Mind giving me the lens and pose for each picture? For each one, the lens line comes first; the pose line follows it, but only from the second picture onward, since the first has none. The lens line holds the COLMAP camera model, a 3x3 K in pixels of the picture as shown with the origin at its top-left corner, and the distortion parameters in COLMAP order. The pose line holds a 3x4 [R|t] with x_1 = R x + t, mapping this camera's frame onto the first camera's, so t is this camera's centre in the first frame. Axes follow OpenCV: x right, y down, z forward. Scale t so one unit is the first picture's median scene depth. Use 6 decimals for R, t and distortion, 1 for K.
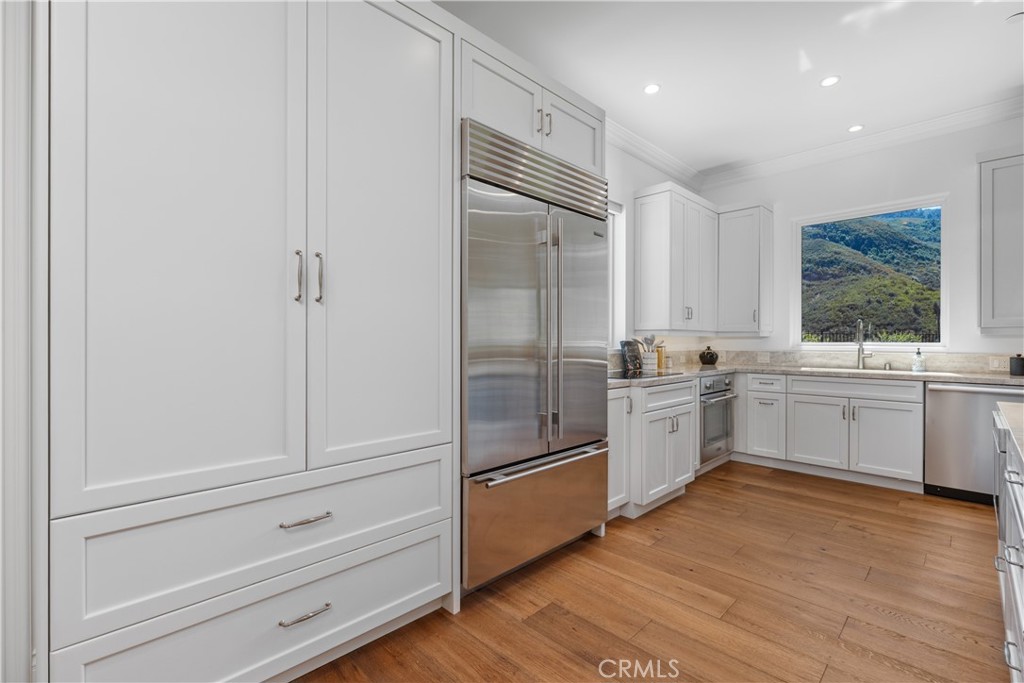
lens RADIAL K [[454.0, 0, 512.0], [0, 454.0, 341.5], [0, 0, 1]] dist [-0.000512, 0.000088]
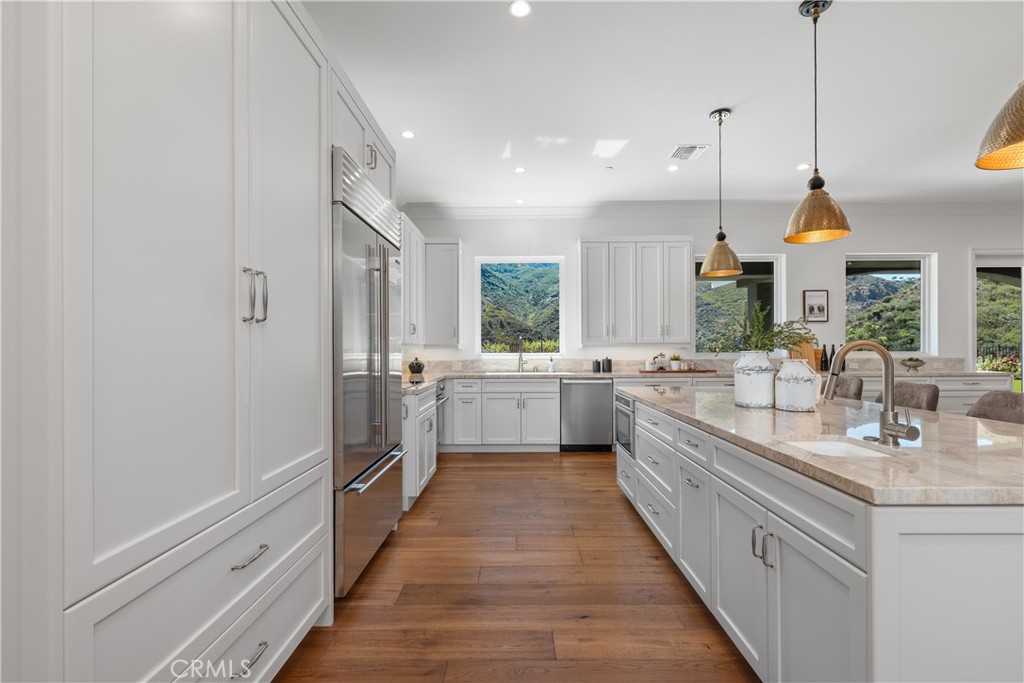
lens RADIAL K [[478.2, 0, 511.3], [0, 478.2, 346.9], [0, 0, 1]] dist [0.001947, 0.000189]
pose [[0.711031, -0.002084, 0.703158, -0.310248], [0.006376, 0.999974, -0.003484, -0.012694], [-0.703132, 0.006960, 0.711025, -0.033226]]
